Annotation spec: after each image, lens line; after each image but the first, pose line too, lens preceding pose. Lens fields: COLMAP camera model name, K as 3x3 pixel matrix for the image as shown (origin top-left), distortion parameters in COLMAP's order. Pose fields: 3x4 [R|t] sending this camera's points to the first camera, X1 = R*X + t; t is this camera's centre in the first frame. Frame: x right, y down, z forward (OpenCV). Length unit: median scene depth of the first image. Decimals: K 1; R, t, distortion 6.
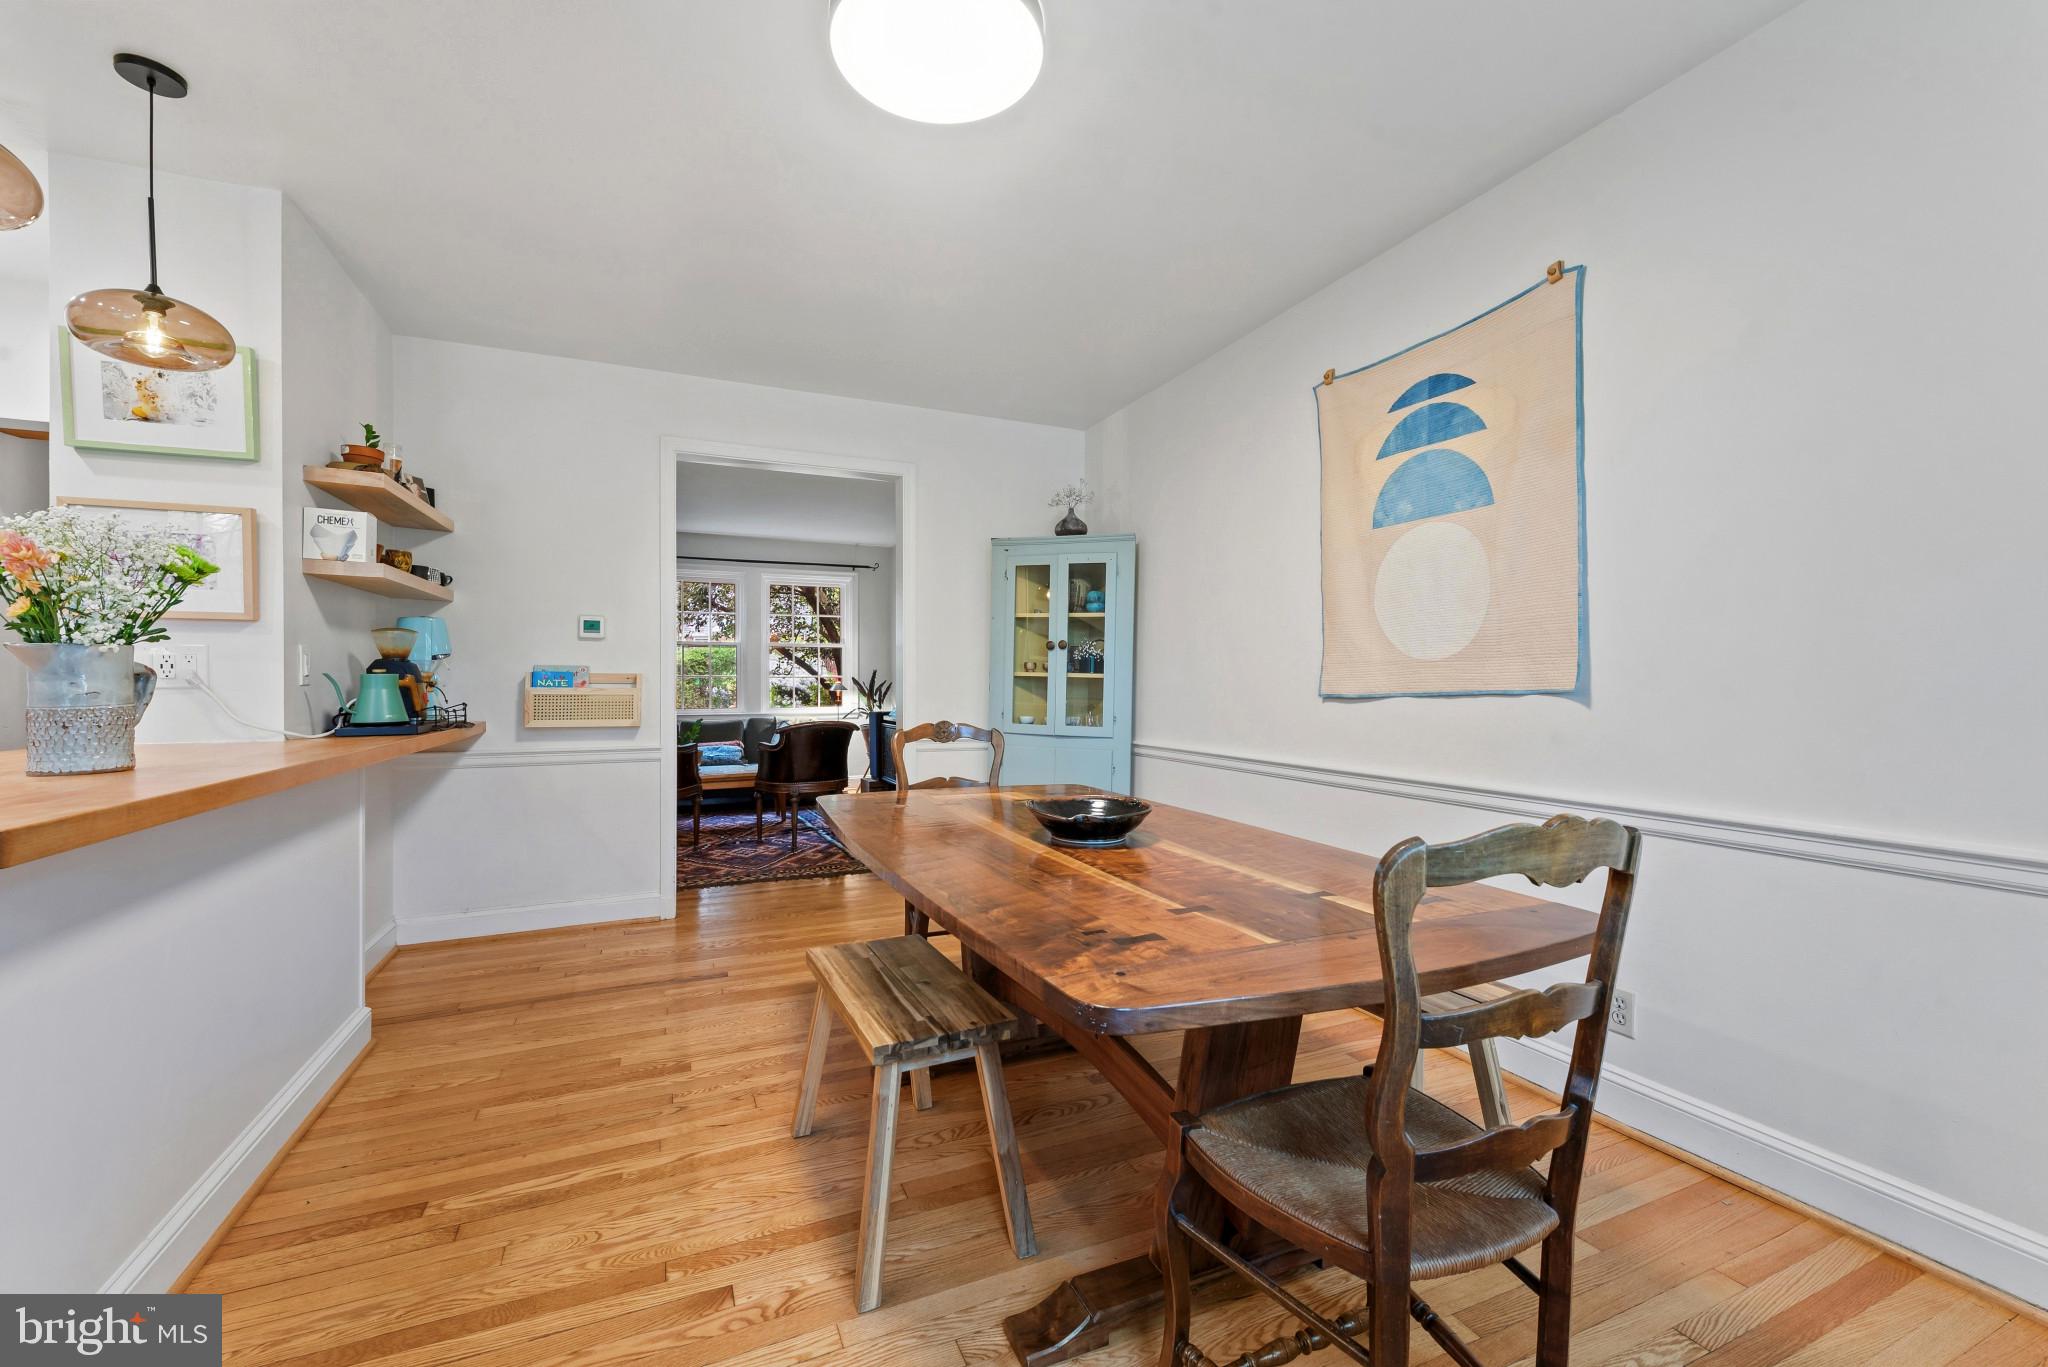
lens RADIAL K [[831.0, 0, 1036.2], [0, 831.0, 686.5], [0, 0, 1]] dist [0.008339, -0.002675]
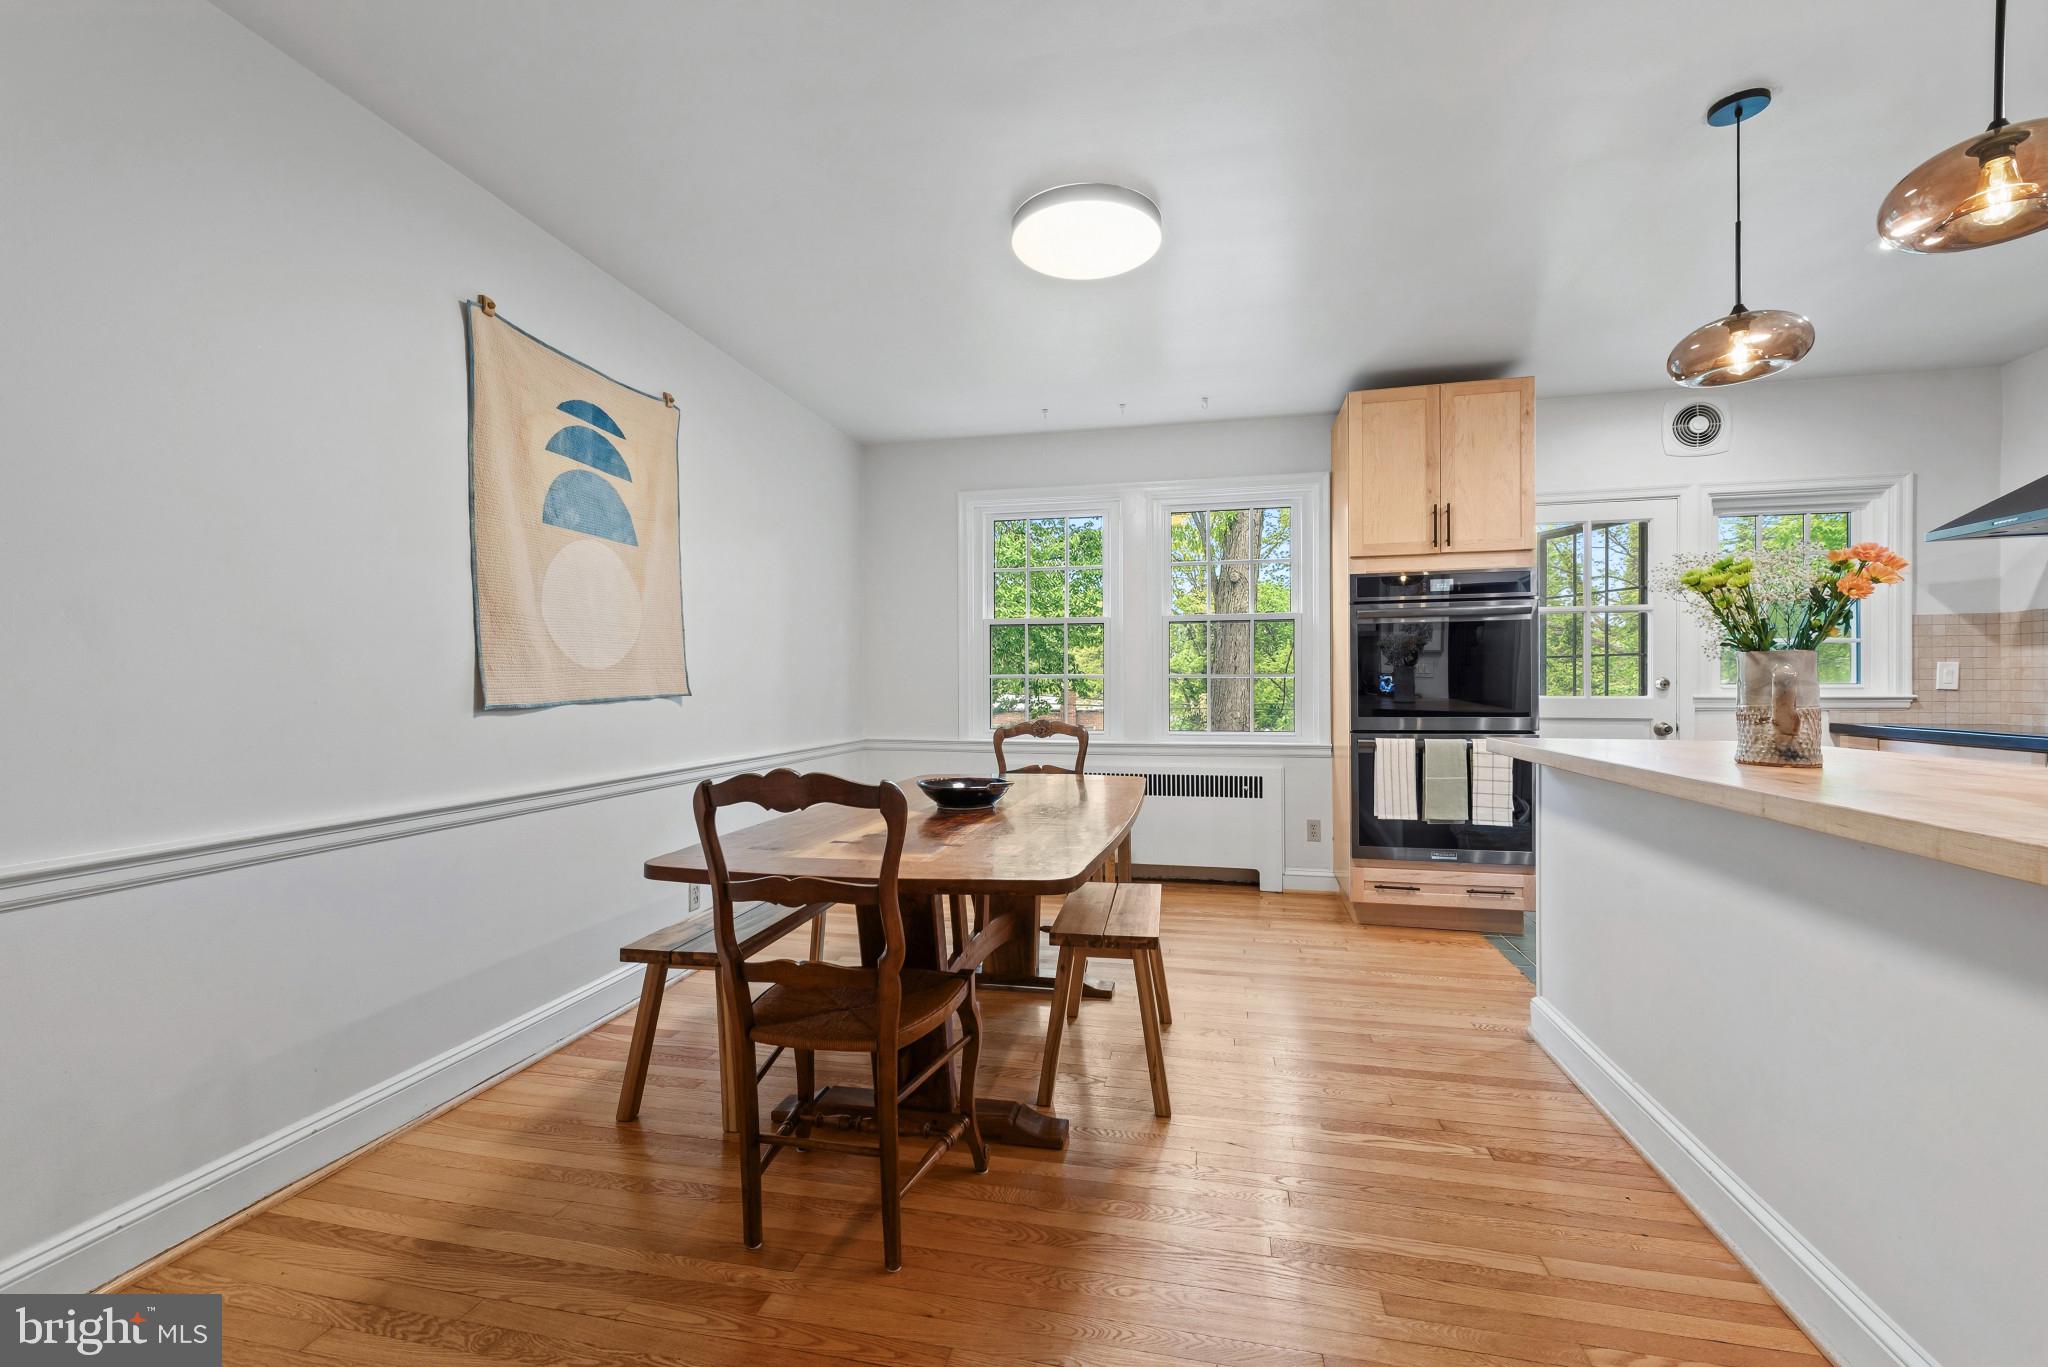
lens RADIAL K [[831.0, 0, 1016.8], [0, 831.0, 686.6], [0, 0, 1]] dist [0.008339, -0.002675]
pose [[-0.795086, 0.002207, 0.606493, -0.578729], [0.006059, 0.999972, 0.004304, -0.010609], [-0.606467, 0.007097, -0.795077, 1.454307]]
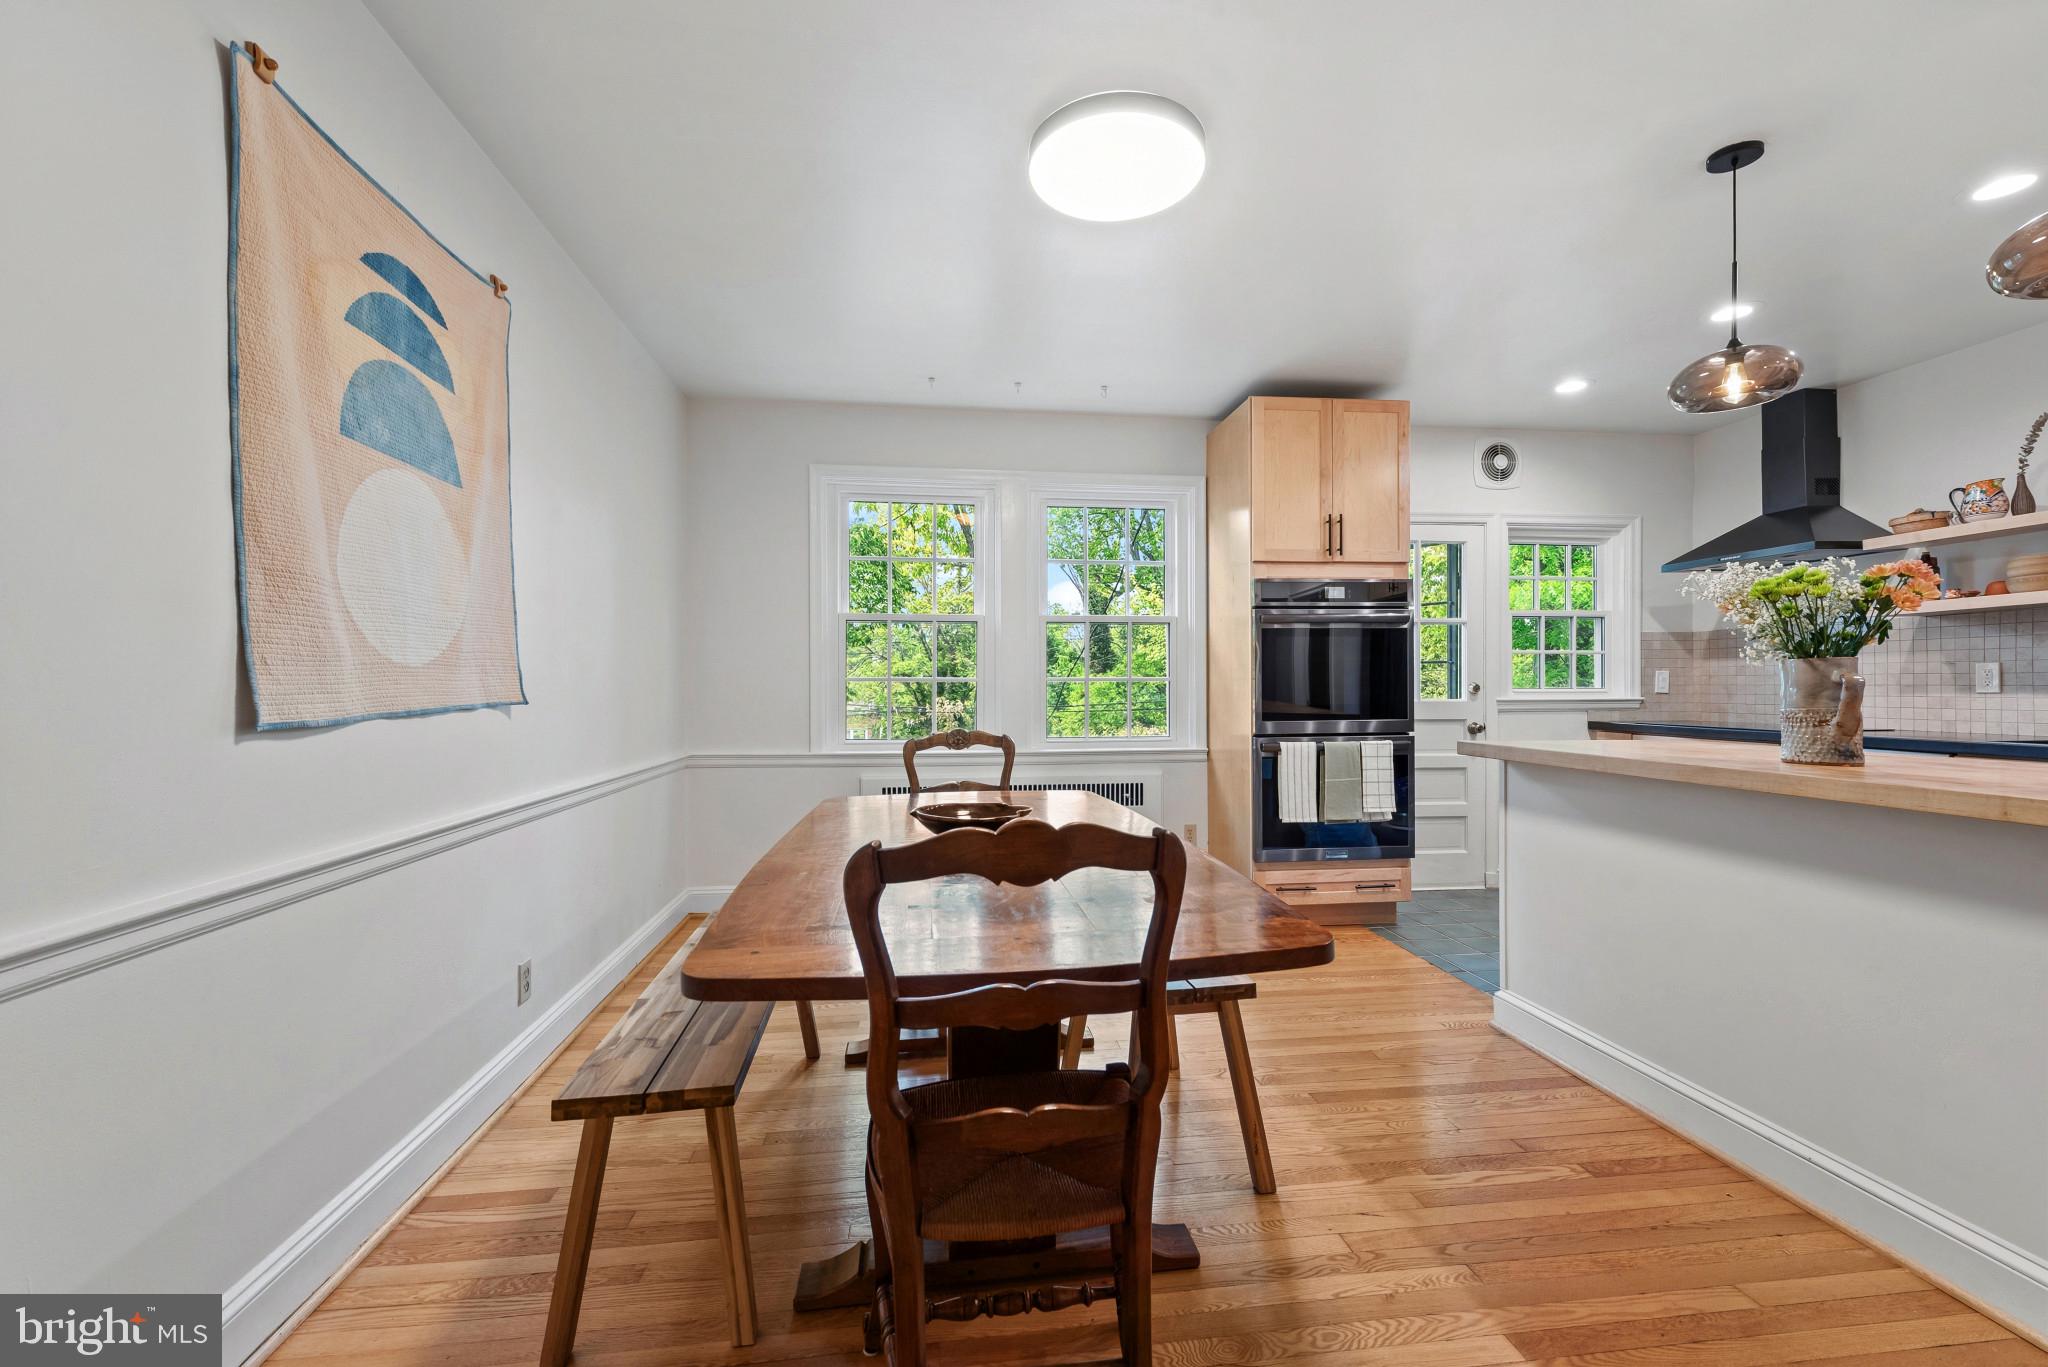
lens RADIAL K [[831.0, 0, 1016.4], [0, 831.0, 684.3], [0, 0, 1]] dist [0.008339, -0.002675]
pose [[-0.951993, 0.004398, 0.306089, -0.227673], [0.004357, 0.999990, -0.000816, -0.012412], [-0.306090, 0.000557, -0.952003, 1.451892]]
